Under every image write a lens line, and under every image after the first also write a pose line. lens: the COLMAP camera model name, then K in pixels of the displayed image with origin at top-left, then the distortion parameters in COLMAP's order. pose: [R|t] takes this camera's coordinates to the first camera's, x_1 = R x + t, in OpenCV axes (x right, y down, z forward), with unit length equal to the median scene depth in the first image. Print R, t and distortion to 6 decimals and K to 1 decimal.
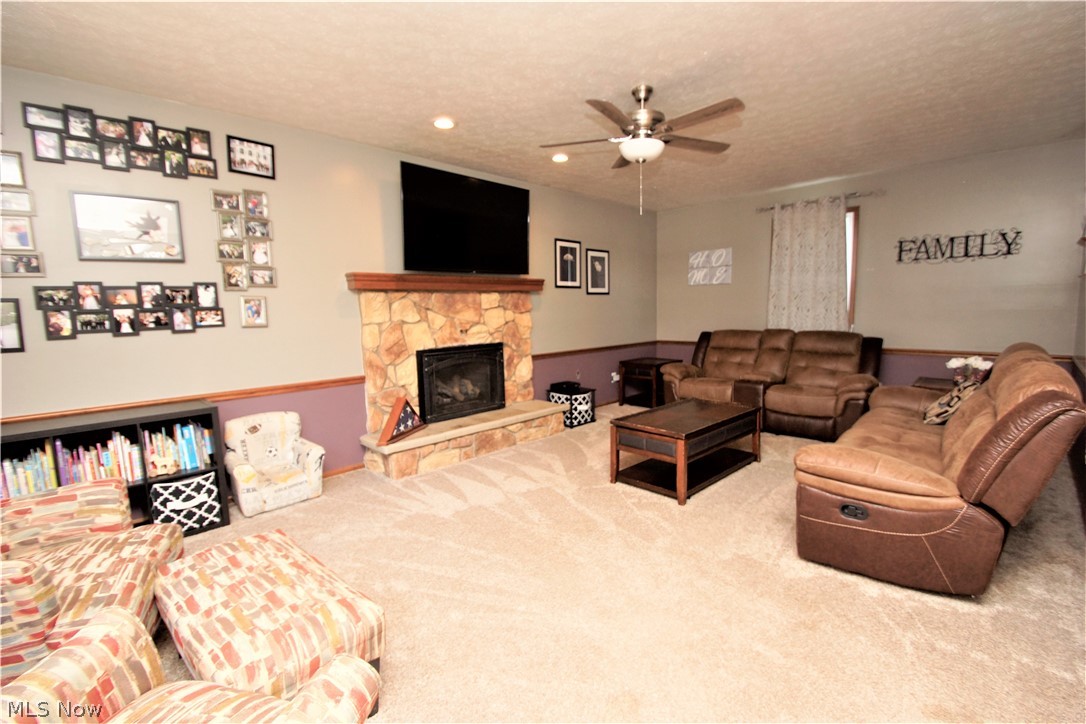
lens RADIAL K [[481.8, 0, 542.6], [0, 481.8, 363.1], [0, 0, 1]] dist [-0.005915, -0.001259]
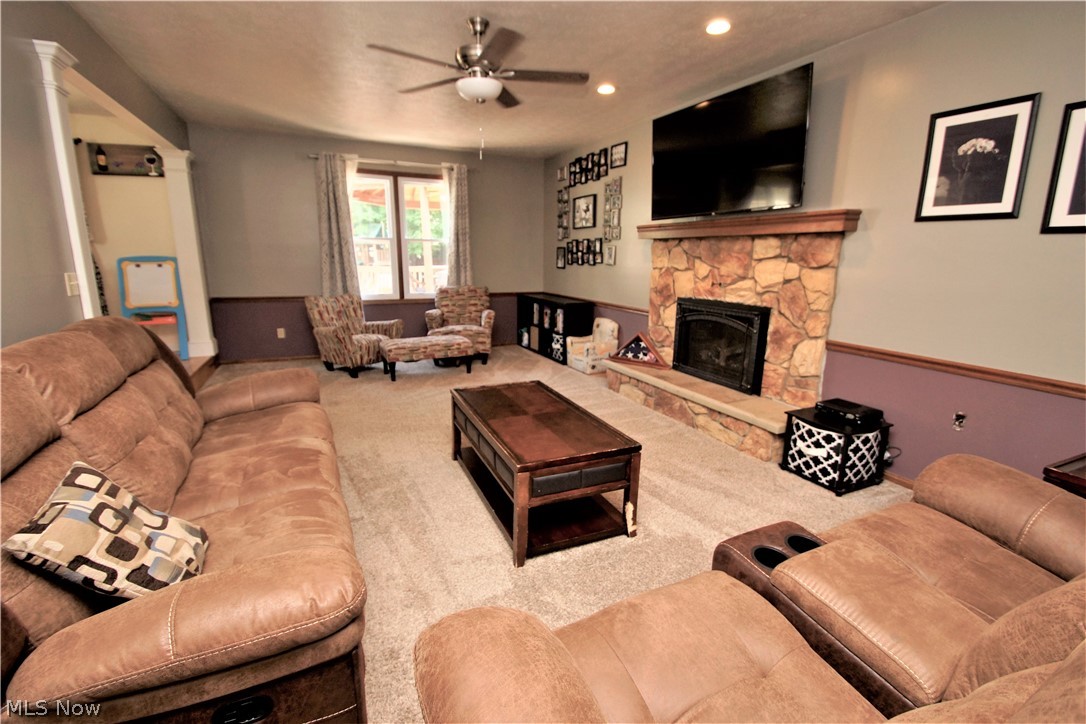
lens RADIAL K [[481.8, 0, 543.0], [0, 481.8, 356.6], [0, 0, 1]] dist [-0.005915, -0.001259]
pose [[-0.341809, 0.216213, -0.914559, 0.822361], [-0.107963, 0.957697, 0.266761, -0.149960], [0.933547, 0.189920, -0.304006, 1.071909]]
